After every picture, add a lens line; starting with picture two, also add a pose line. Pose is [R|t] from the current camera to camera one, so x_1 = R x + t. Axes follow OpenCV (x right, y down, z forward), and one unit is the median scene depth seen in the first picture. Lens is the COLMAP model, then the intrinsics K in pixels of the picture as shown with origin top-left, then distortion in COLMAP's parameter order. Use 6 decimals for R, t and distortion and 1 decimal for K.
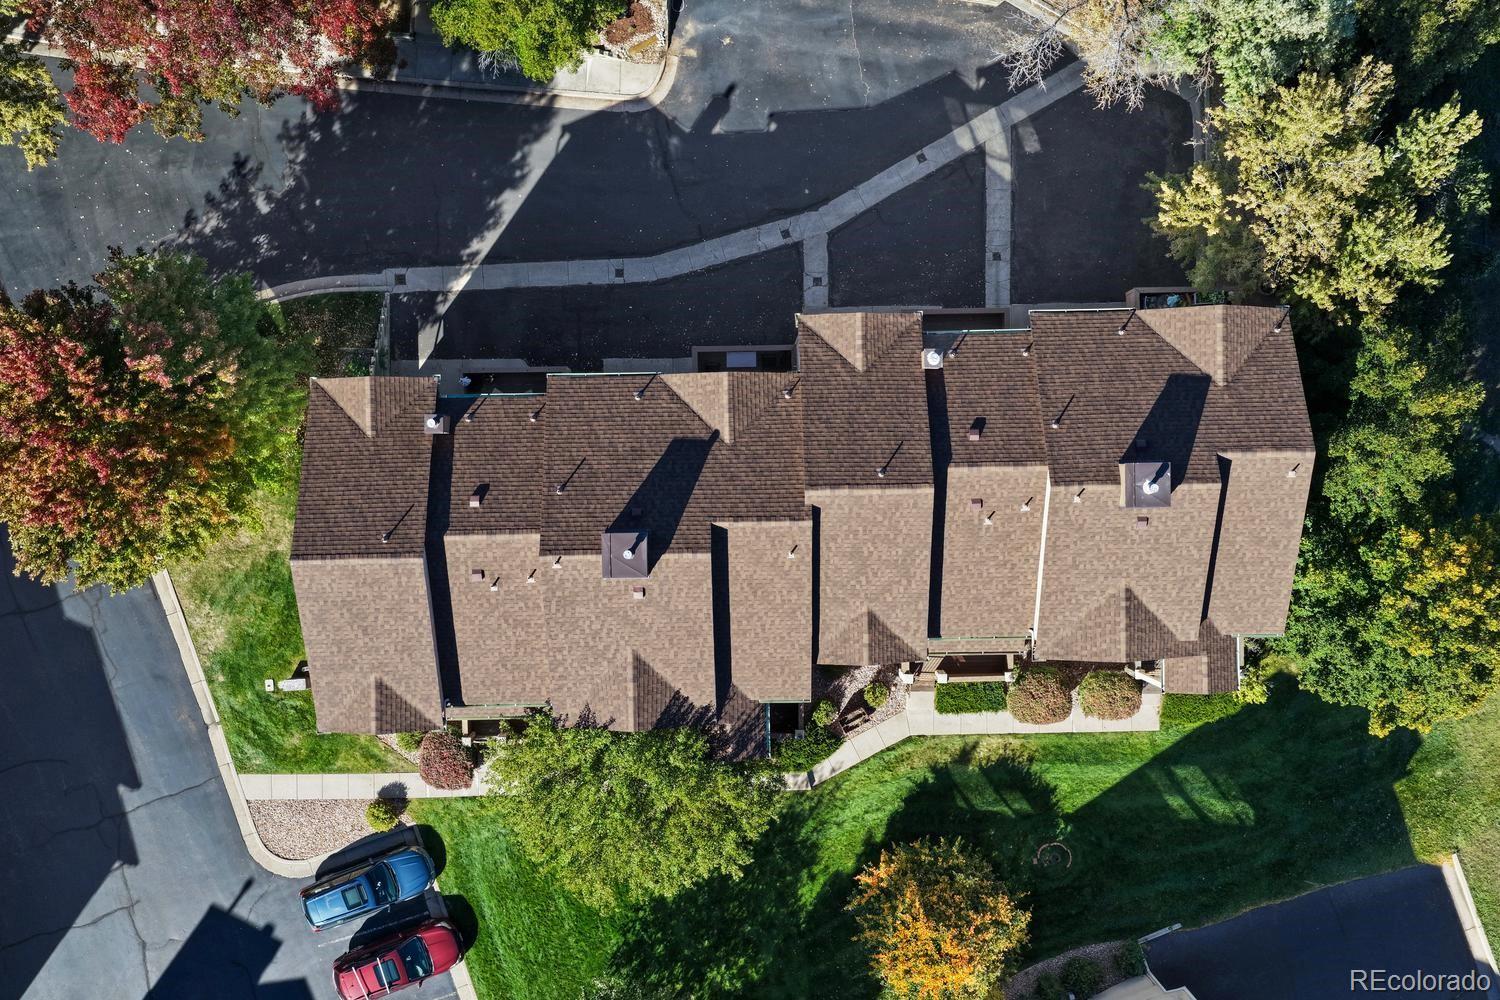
lens RADIAL K [[1484.9, 0, 759.7], [0, 1484.9, 444.7], [0, 0, 1]] dist [0.042129, -0.064645]
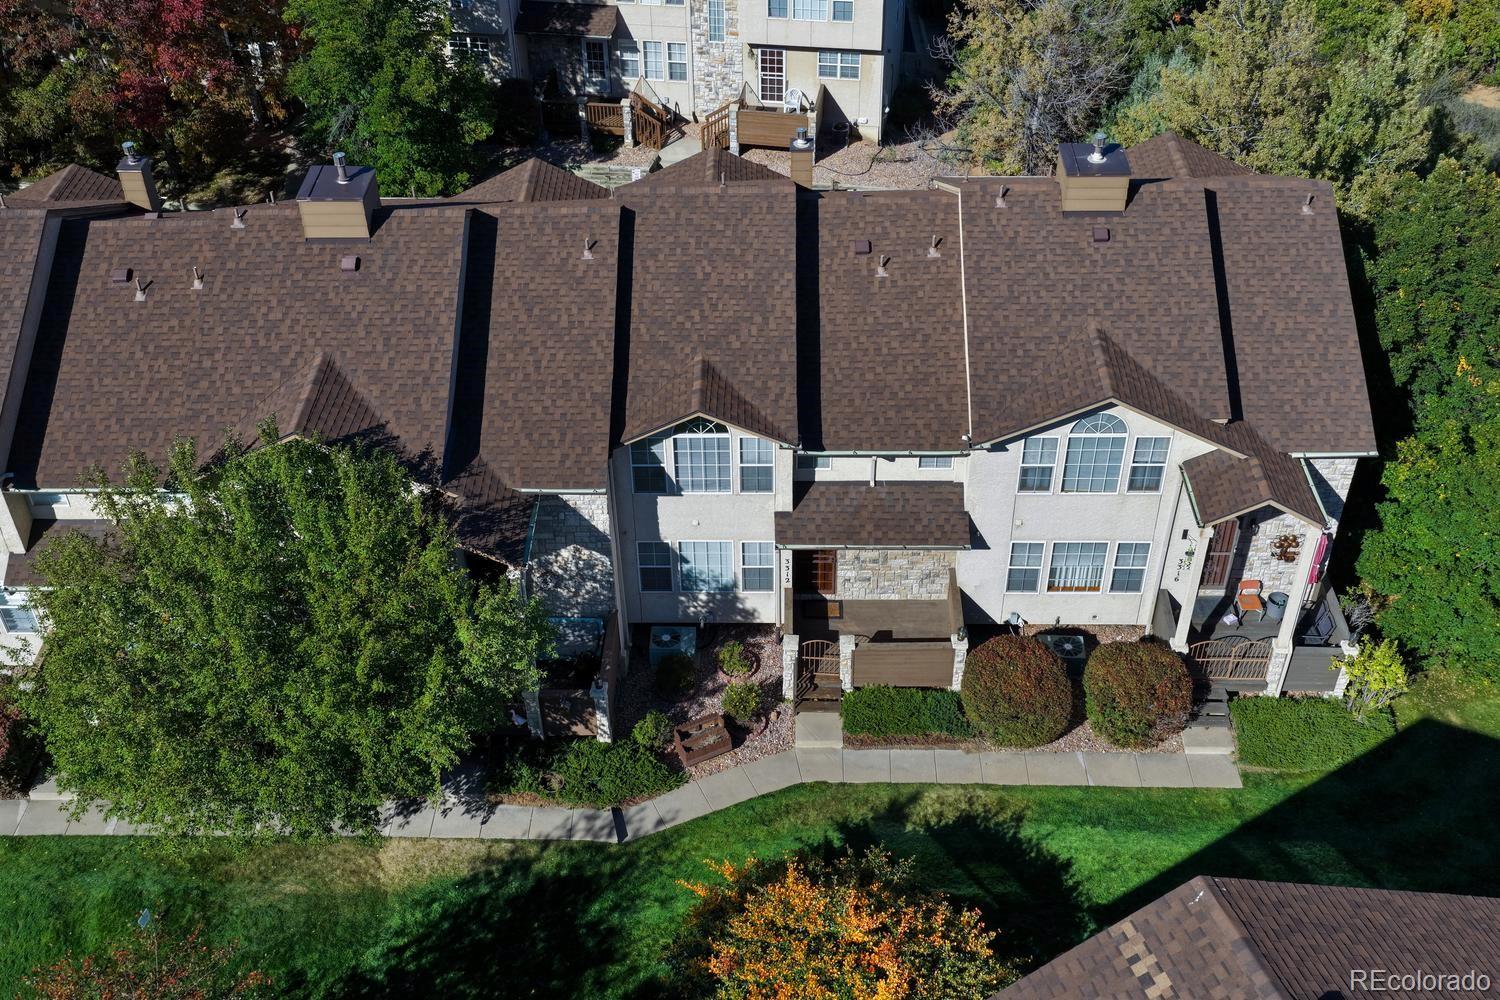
lens RADIAL K [[1535.4, 0, 750.0], [0, 1535.4, 500.0], [0, 0, 1]] dist [0.068512, -0.136048]
pose [[0.999213, 0.001760, -0.039627, 0.120977], [-0.031456, 0.643738, -0.764599, 0.668149], [0.024164, 0.765244, 0.643287, 0.619847]]
